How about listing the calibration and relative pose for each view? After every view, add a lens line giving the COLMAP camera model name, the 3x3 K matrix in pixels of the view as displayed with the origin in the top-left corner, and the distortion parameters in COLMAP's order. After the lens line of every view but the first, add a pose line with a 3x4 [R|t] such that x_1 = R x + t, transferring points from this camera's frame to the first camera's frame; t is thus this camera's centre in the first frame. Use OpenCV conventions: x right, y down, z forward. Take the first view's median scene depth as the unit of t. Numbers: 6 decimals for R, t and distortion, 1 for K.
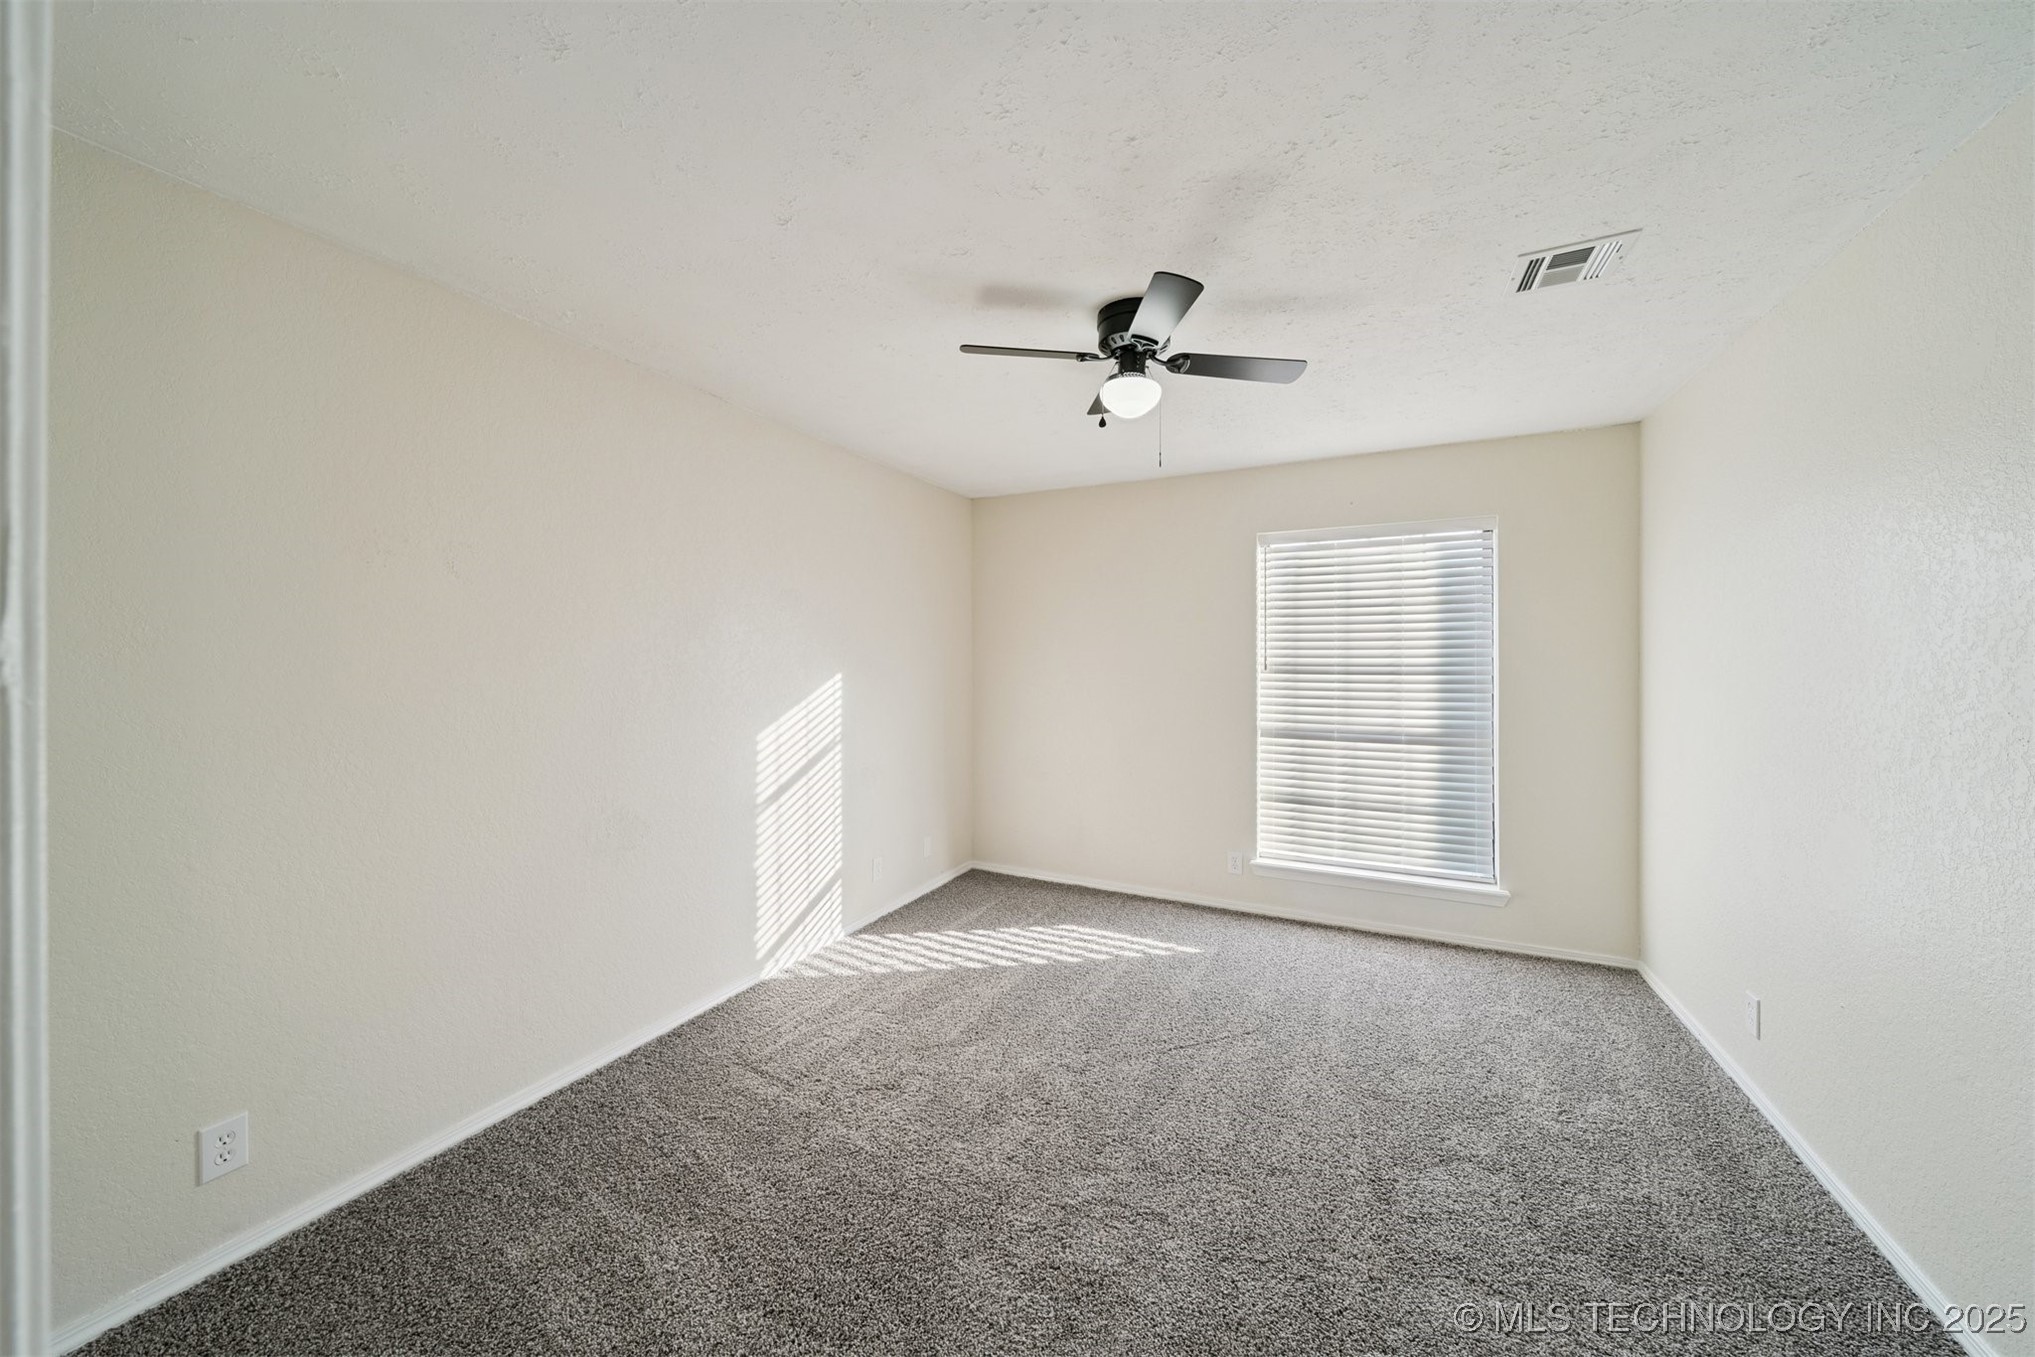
lens RADIAL K [[714.1, 0, 996.9], [0, 714.1, 661.9], [0, 0, 1]] dist [0.001390, 0.000016]
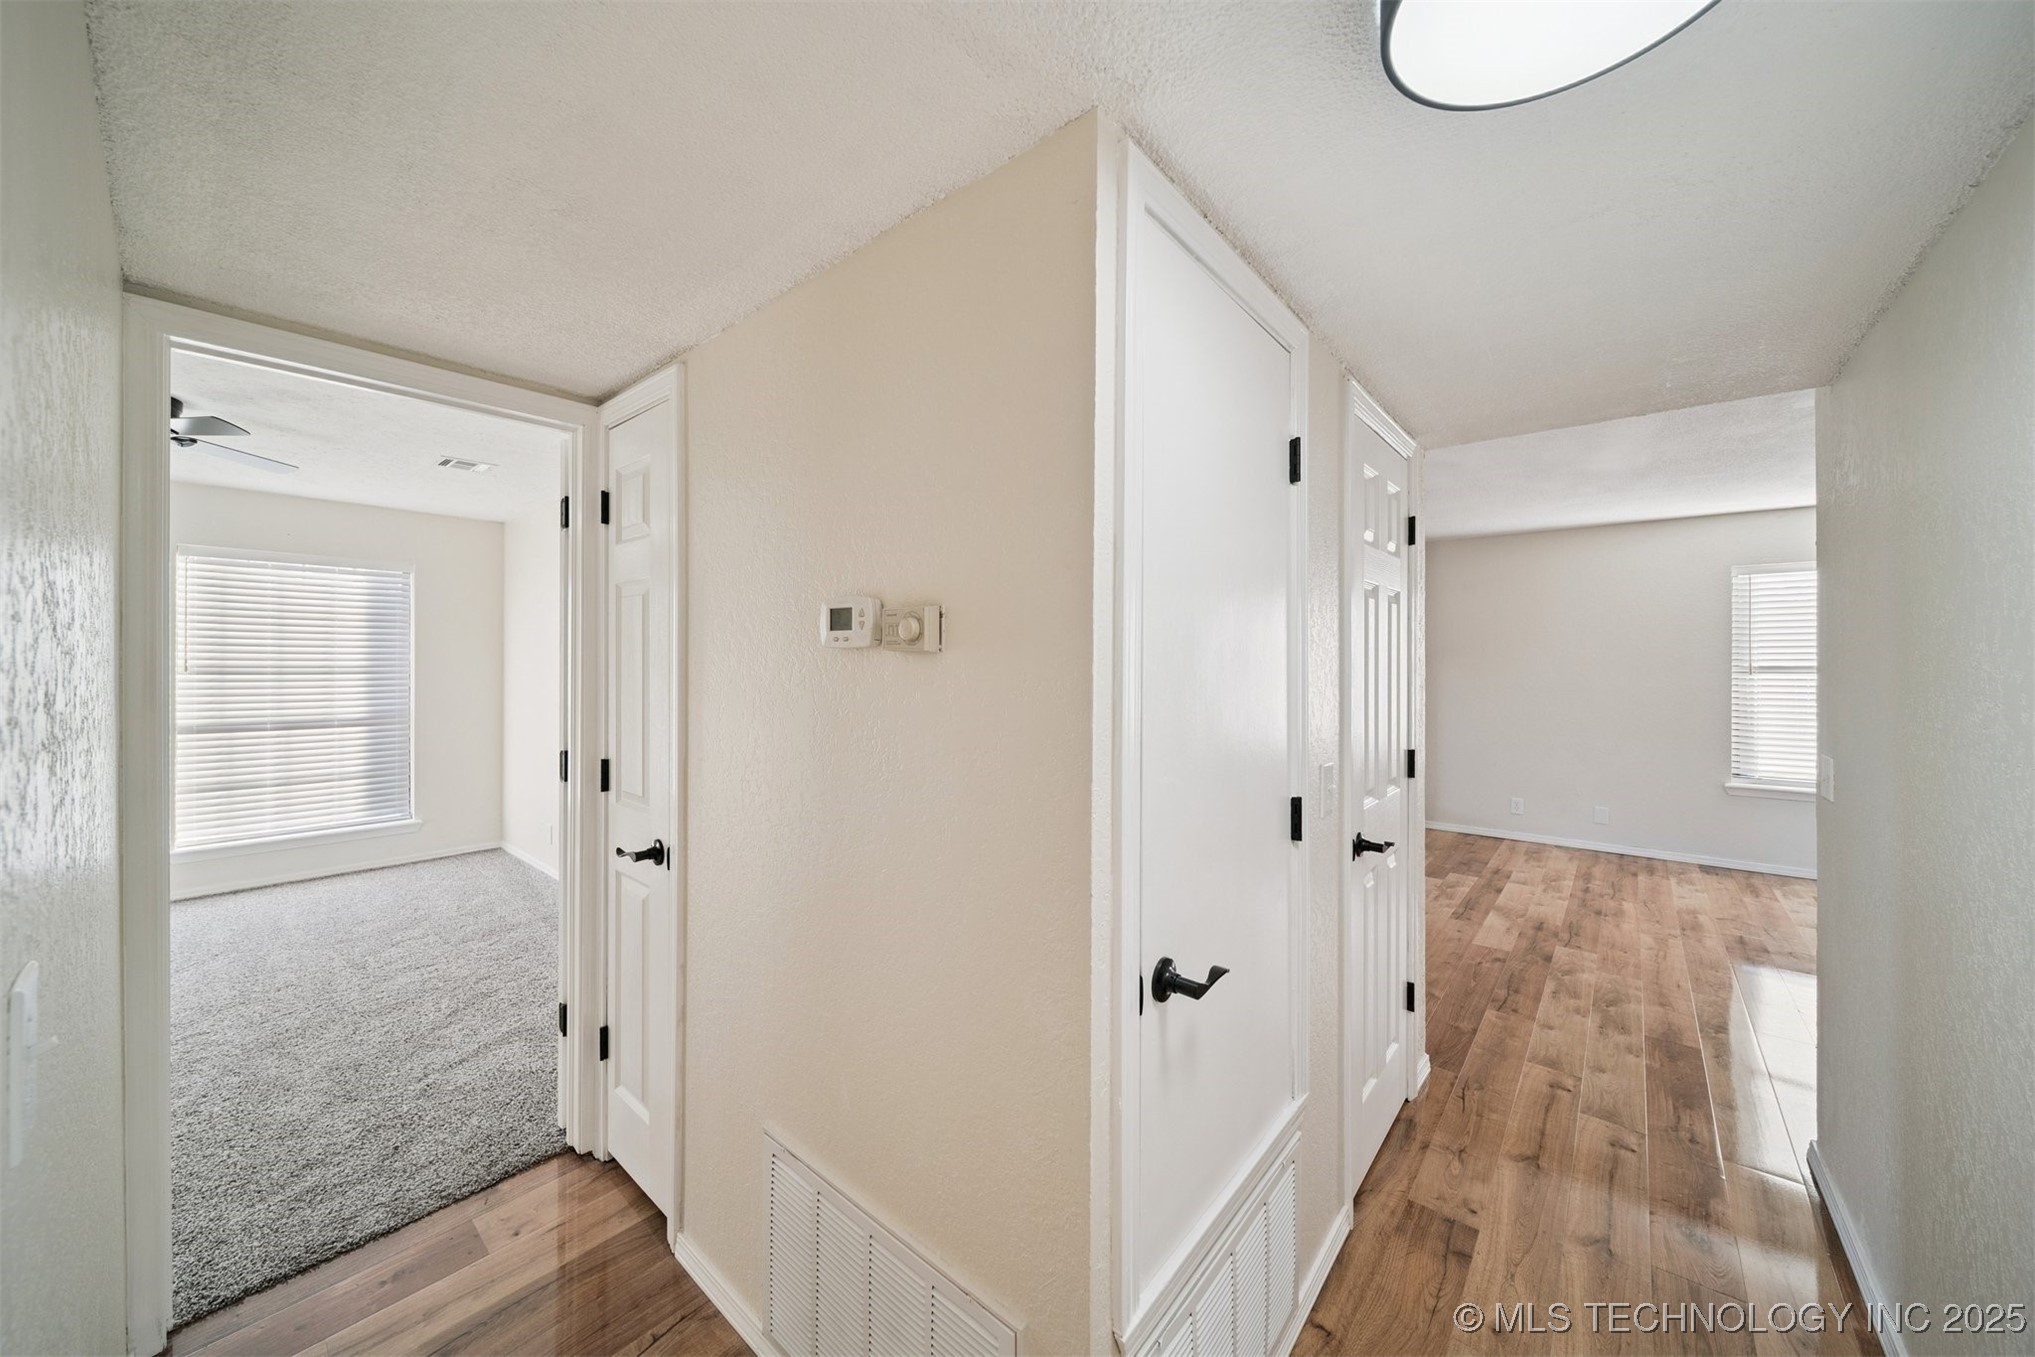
lens RADIAL K [[714.1, 0, 996.9], [0, 714.1, 661.9], [0, 0, 1]] dist [0.001390, 0.000016]
pose [[0.245487, 0.000911, 0.969400, -0.391743], [0.000049, 1.000000, -0.000952, -0.002270], [-0.969400, 0.000281, 0.245486, -0.476026]]
